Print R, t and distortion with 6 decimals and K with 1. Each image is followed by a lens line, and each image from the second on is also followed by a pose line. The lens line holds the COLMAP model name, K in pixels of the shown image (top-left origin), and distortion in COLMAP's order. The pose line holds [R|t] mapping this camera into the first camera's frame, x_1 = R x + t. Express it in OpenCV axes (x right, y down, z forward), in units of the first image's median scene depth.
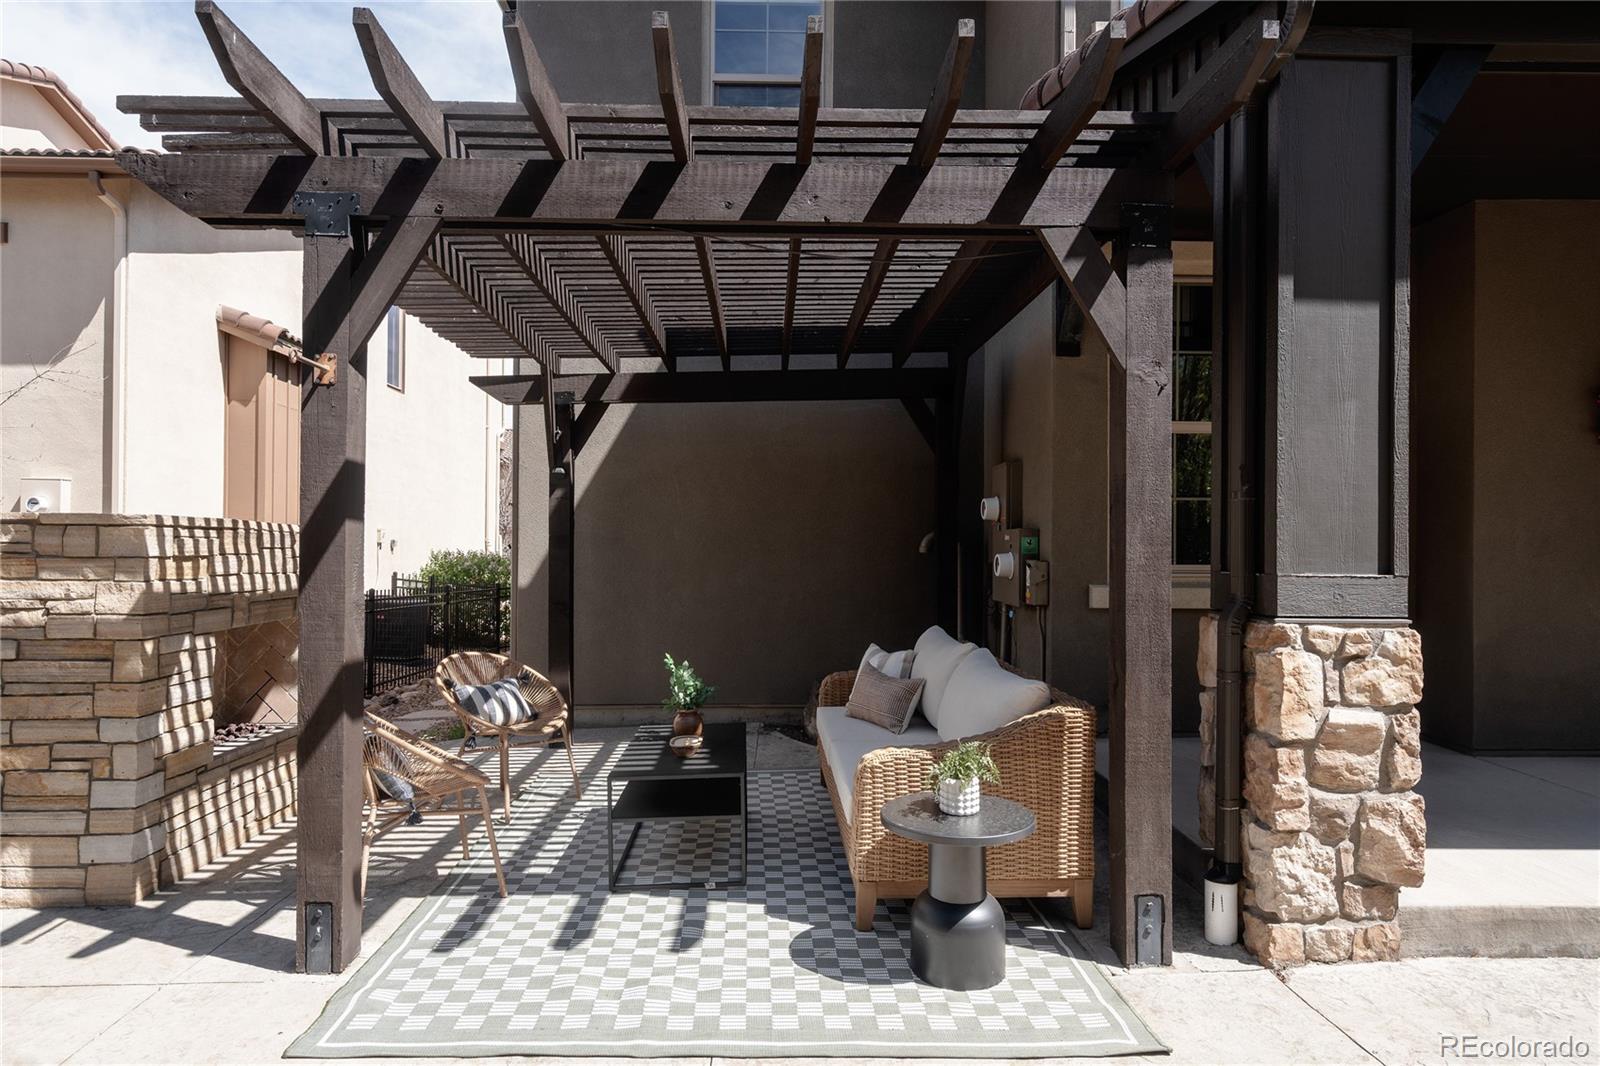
lens RADIAL K [[933.3, 0, 800.0], [0, 933.3, 533.0], [0, 0, 1]] dist [0.001351, 0.000857]
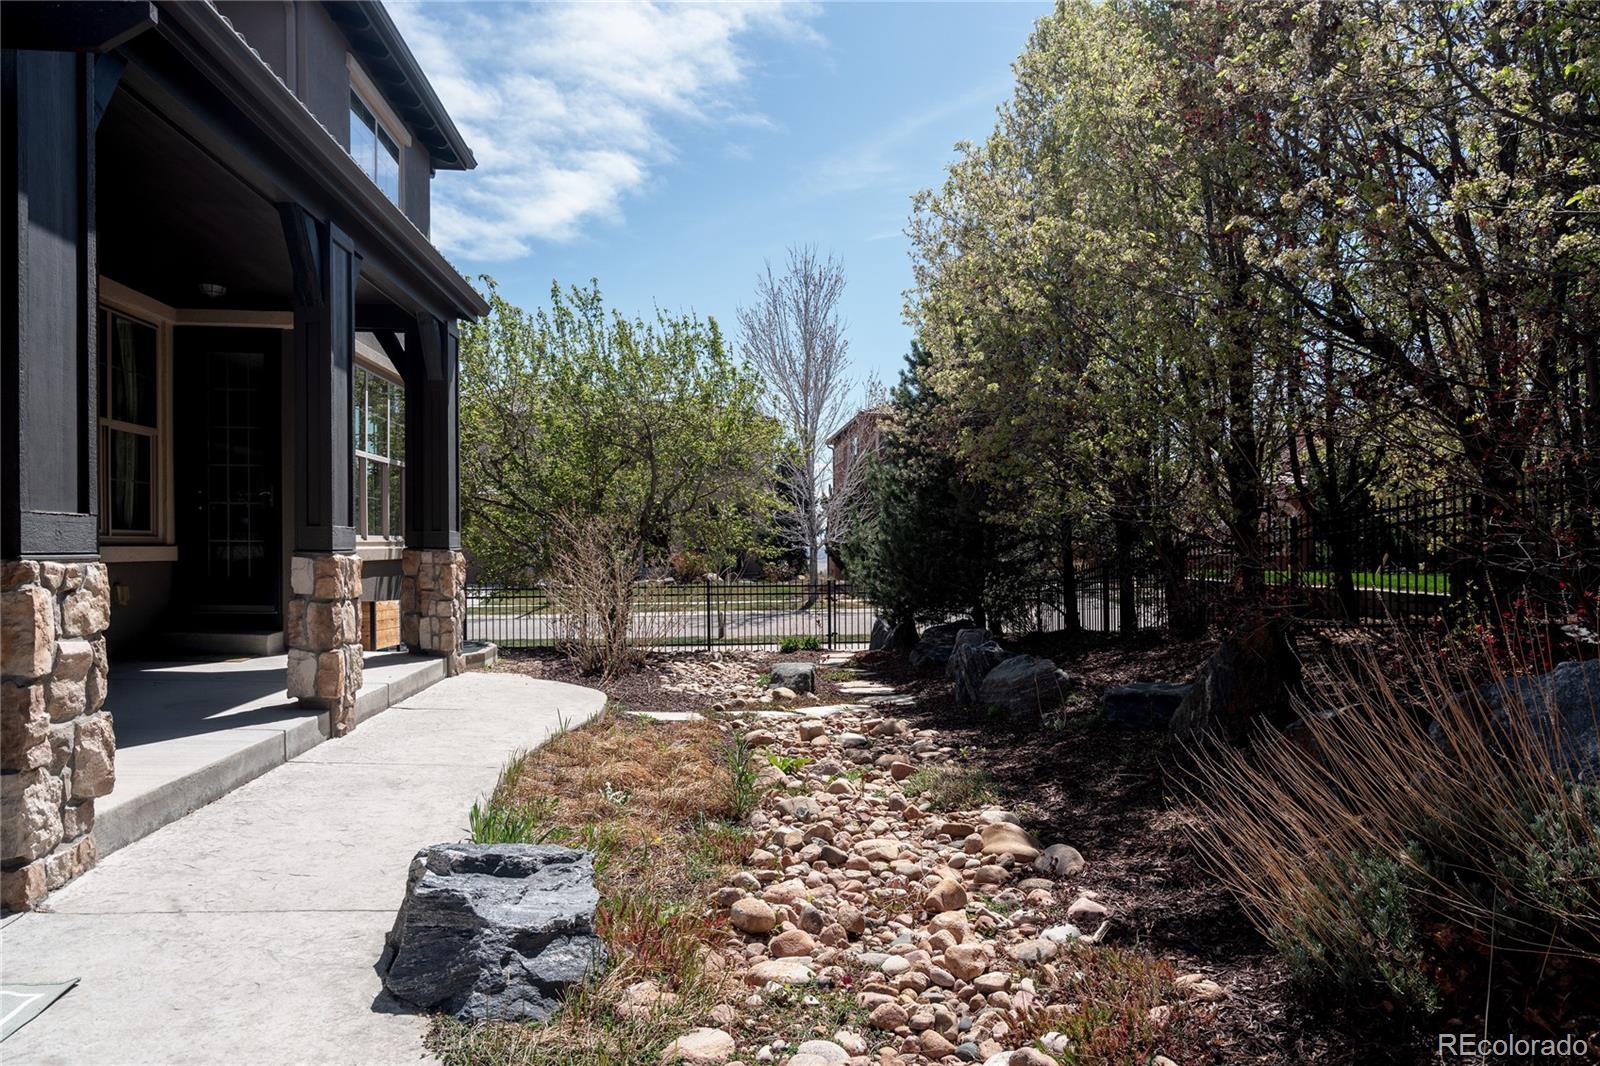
lens RADIAL K [[1086.3, 0, 800.0], [0, 1086.3, 533.0], [0, 0, 1]] dist [0.005518, 0.002393]
pose [[-0.086665, 0.008463, 0.996202, -0.699600], [-0.014579, 0.999846, -0.009762, 0.068653], [-0.996131, -0.015370, -0.086528, 0.294444]]
